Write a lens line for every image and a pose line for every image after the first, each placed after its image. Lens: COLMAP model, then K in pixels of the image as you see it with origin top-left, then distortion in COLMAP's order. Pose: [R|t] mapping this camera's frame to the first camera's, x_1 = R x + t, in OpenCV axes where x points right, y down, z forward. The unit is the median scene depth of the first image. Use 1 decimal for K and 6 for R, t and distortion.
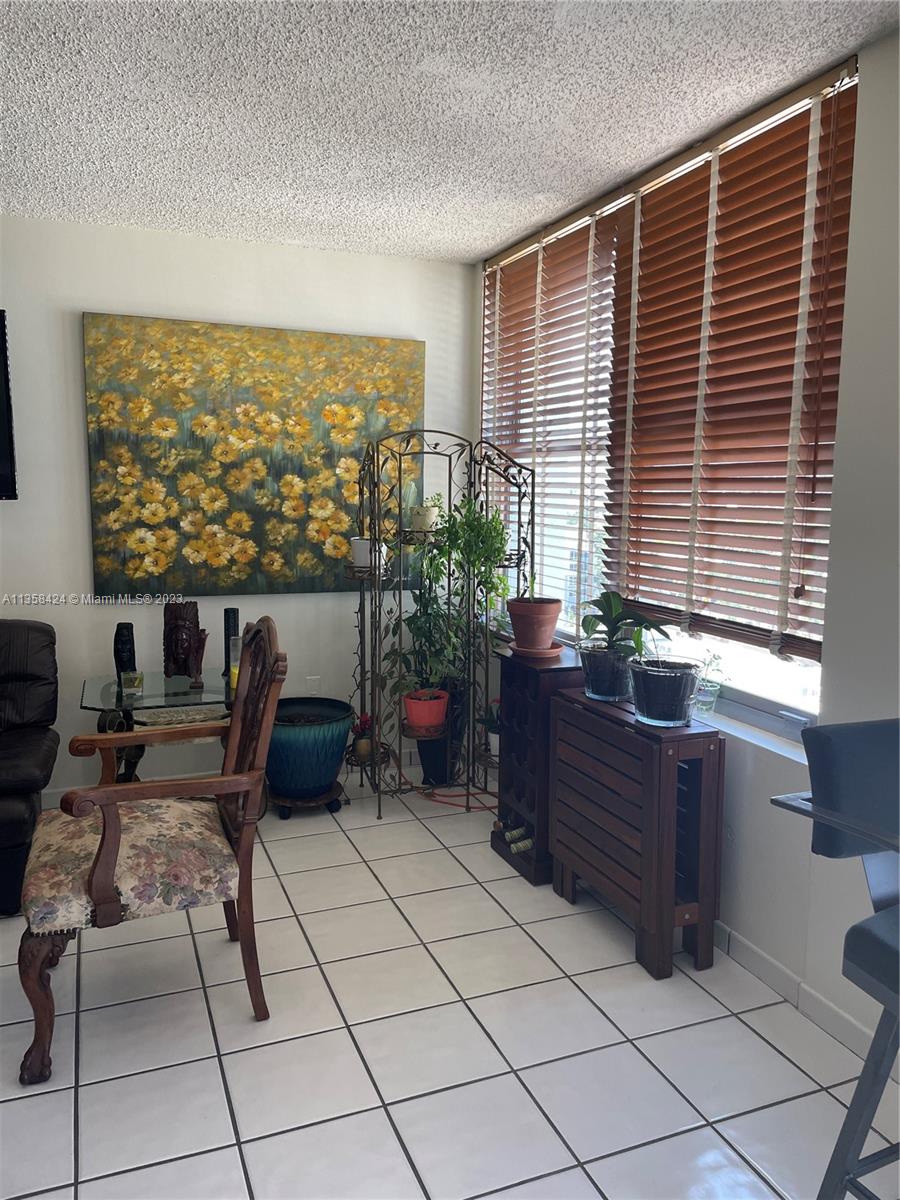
lens RADIAL K [[905.9, 0, 448.7], [0, 905.9, 595.6], [0, 0, 1]] dist [0.120842, -0.187313]
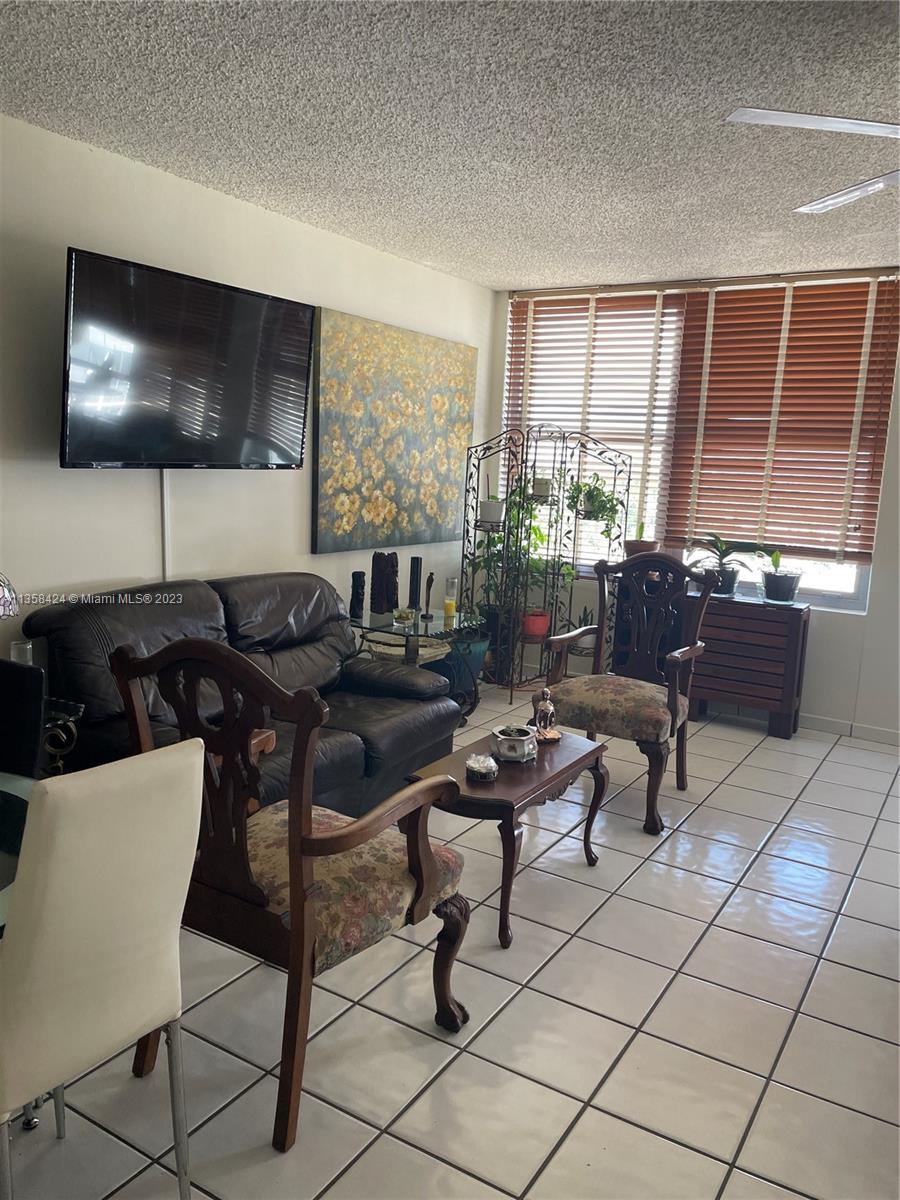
lens RADIAL K [[905.6, 0, 464.3], [0, 905.6, 602.0], [0, 0, 1]] dist [0.117684, -0.184682]
pose [[0.795595, -0.070659, 0.601694, -0.929555], [0.036345, 0.996953, 0.069019, -0.008132], [-0.604737, -0.033043, 0.795739, -0.043320]]
